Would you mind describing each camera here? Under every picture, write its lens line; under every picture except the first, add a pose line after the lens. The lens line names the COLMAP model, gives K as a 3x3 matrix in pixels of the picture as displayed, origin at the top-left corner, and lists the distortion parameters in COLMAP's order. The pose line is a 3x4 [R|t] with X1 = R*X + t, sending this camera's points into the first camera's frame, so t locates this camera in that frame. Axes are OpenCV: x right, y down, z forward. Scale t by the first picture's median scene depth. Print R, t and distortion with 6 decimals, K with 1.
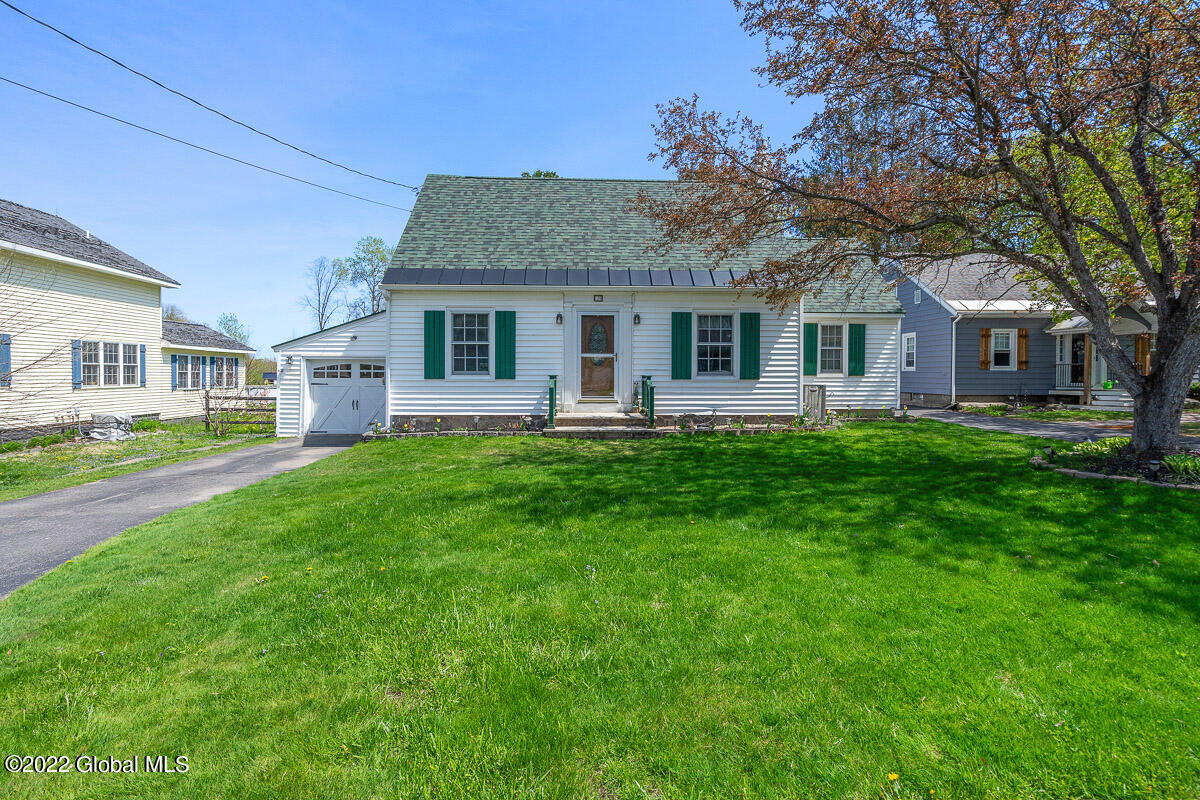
lens RADIAL K [[545.7, 0, 599.4], [0, 545.7, 377.0], [0, 0, 1]] dist [-0.012389, 0.000228]
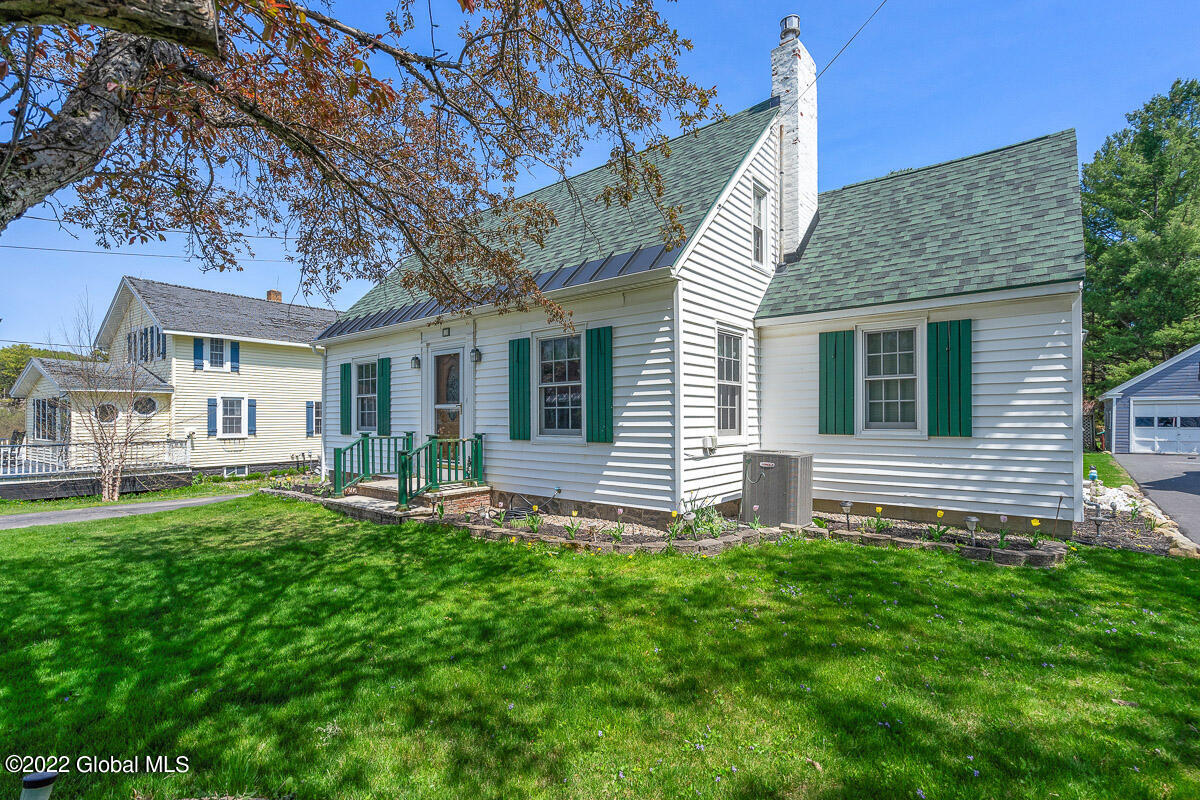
lens RADIAL K [[553.1, 0, 603.5], [0, 553.1, 414.7], [0, 0, 1]] dist [-0.004156, 0.000110]
pose [[0.748488, -0.009936, -0.663074, 0.676306], [0.000820, 0.999901, -0.014058, -0.017095], [0.663147, 0.009978, 0.748422, 0.565279]]
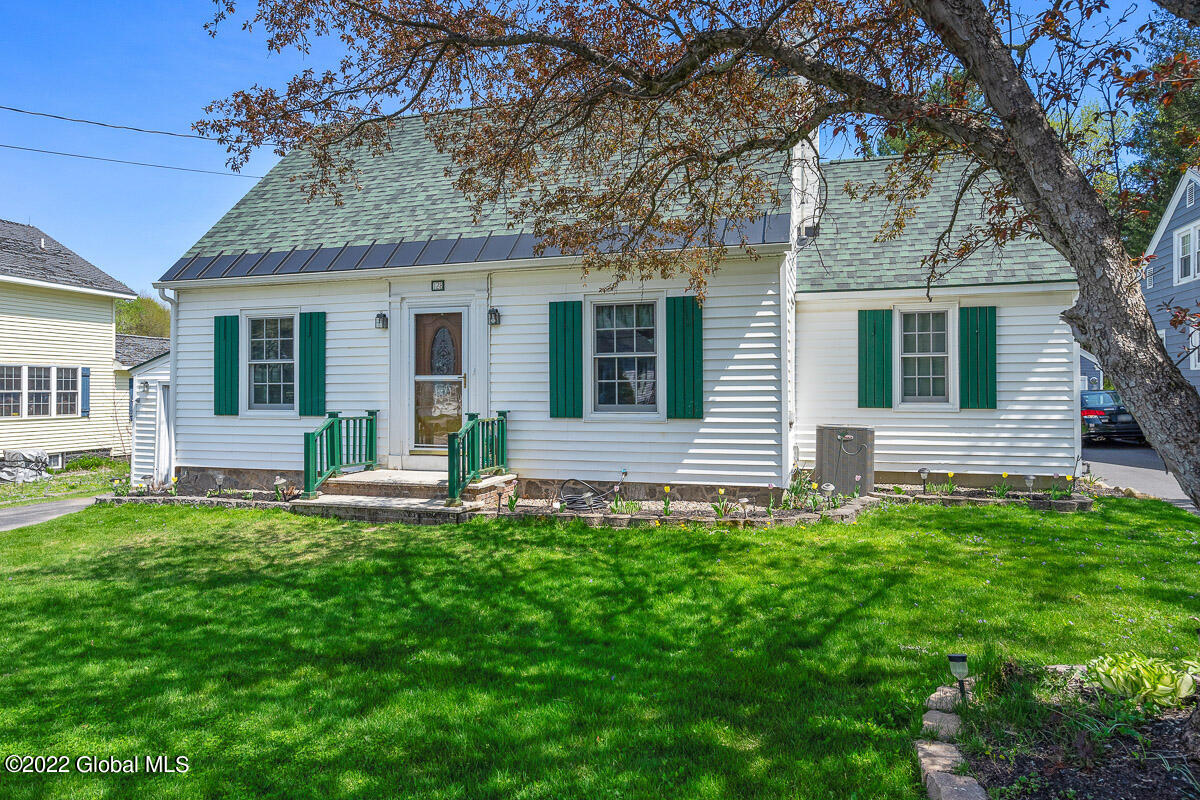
lens RADIAL K [[728.9, 0, 598.4], [0, 728.9, 380.0], [0, 0, 1]] dist [0.004405, 0.000713]
pose [[0.942106, -0.010676, -0.335145, 0.442812], [0.003838, 0.999771, -0.021058, -0.019526], [0.335293, 0.018552, 0.941931, 0.286663]]
